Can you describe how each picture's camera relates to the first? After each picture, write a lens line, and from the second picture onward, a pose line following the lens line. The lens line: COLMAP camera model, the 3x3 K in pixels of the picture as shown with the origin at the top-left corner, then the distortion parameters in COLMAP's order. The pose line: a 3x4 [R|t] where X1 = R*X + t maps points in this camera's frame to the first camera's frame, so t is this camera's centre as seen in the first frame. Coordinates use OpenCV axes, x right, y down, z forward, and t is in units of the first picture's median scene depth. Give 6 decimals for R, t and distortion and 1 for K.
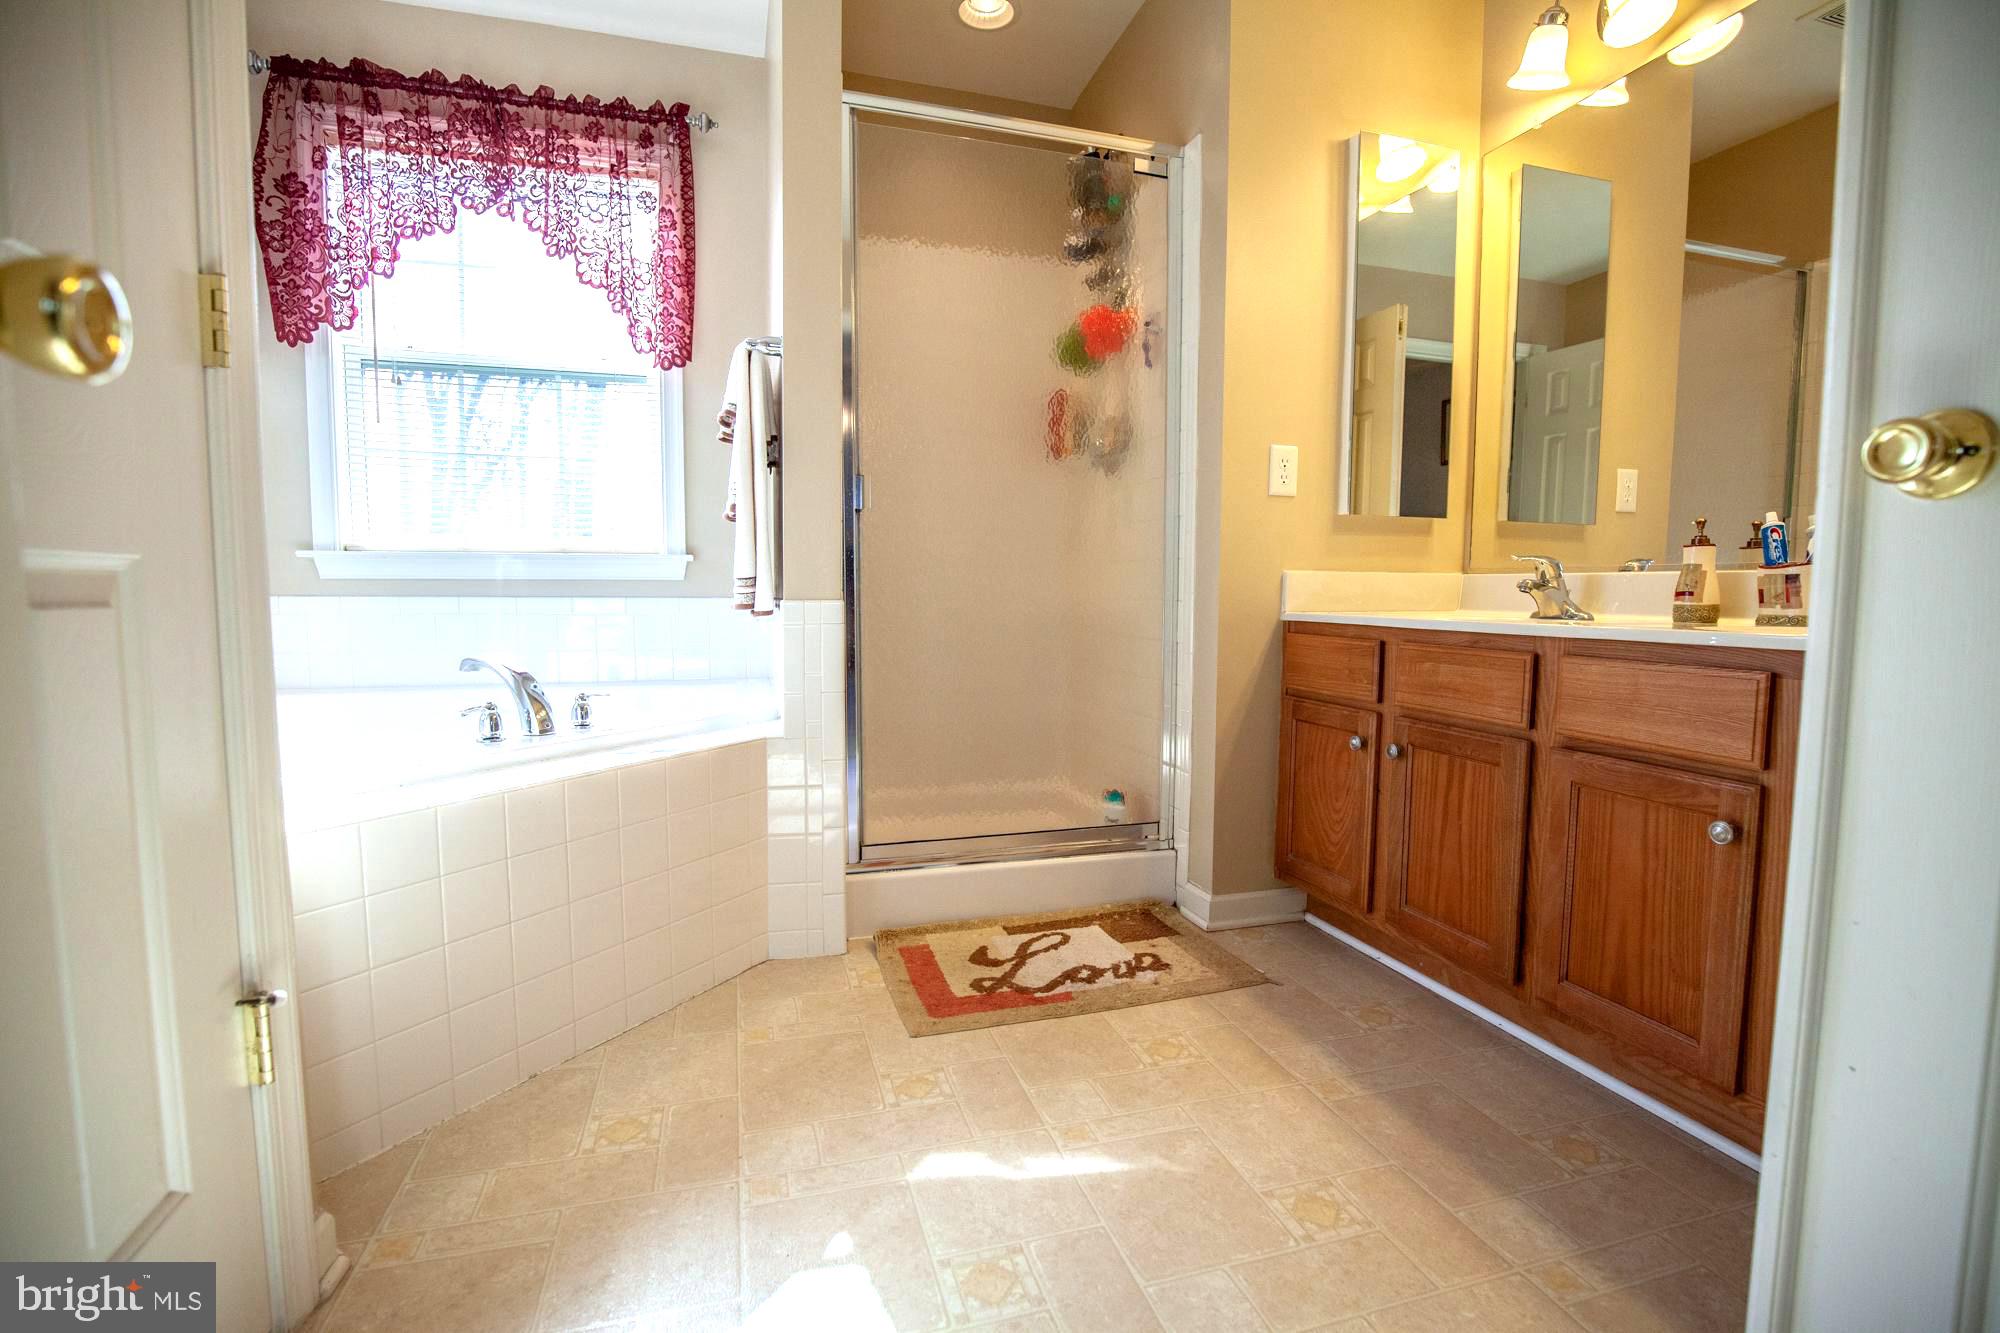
lens RADIAL K [[915.6, 0, 1002.9], [0, 915.6, 658.8], [0, 0, 1]] dist [-0.036239, 0.006432]
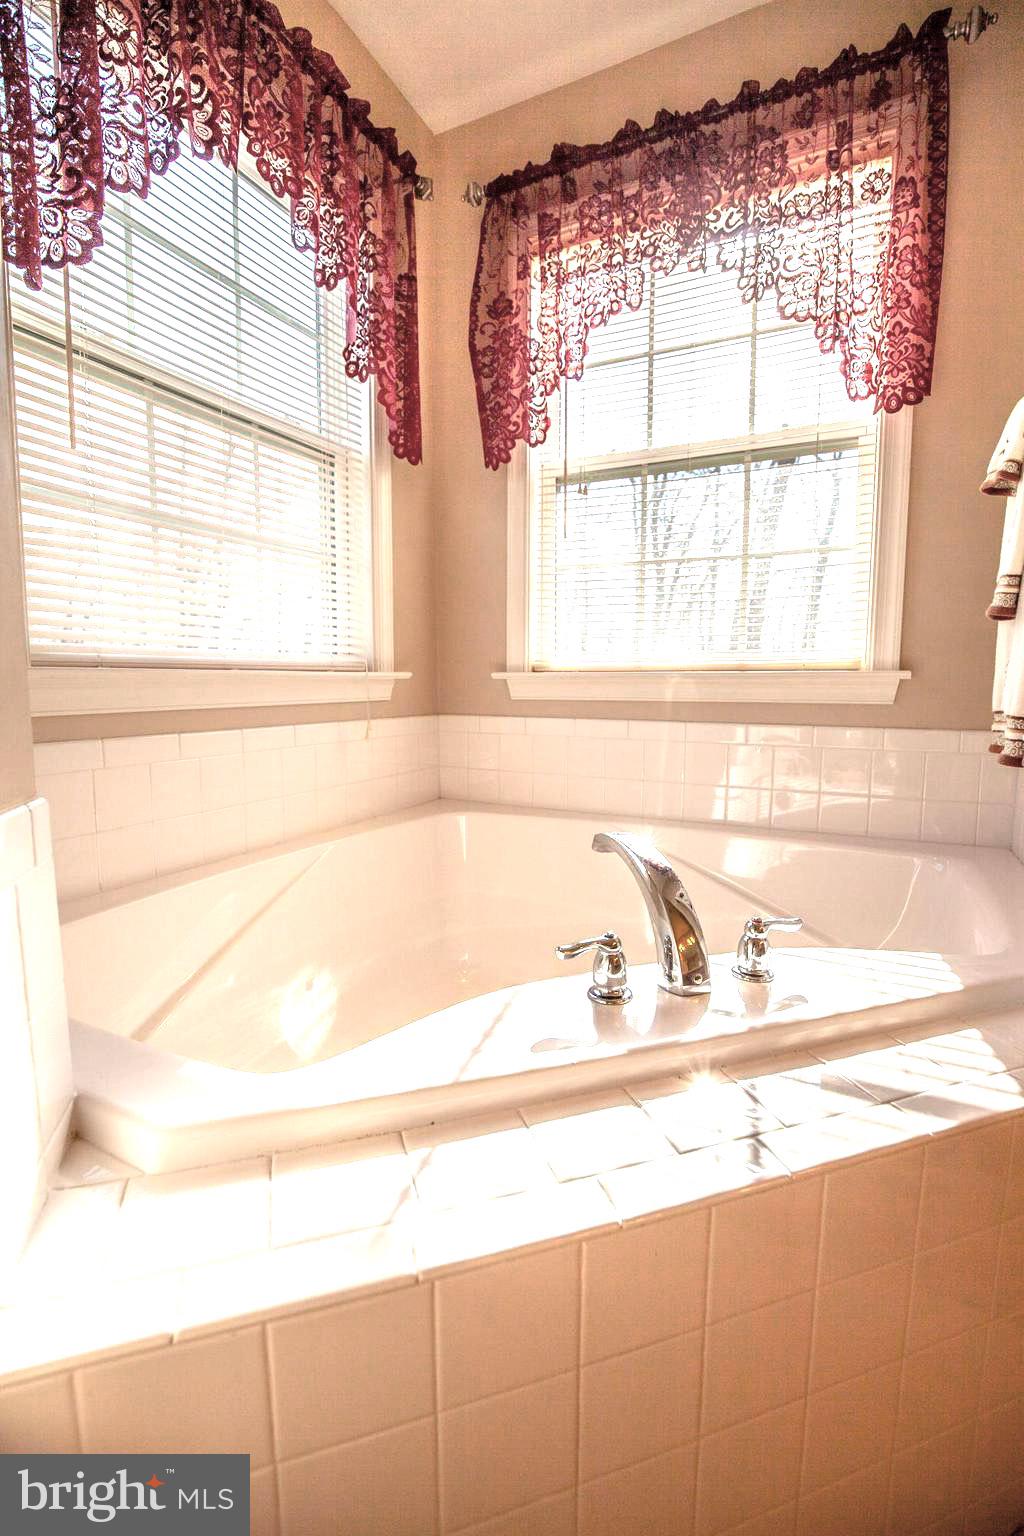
lens RADIAL K [[703.2, 0, 515.1], [0, 703.2, 769.2], [0, 0, 1]] dist [-0.036239, 0.006432]
pose [[0.728834, 0.075091, -0.680560, -0.208312], [-0.057189, 0.997171, 0.048780, -0.049822], [0.682298, 0.003368, 0.731067, 0.424557]]
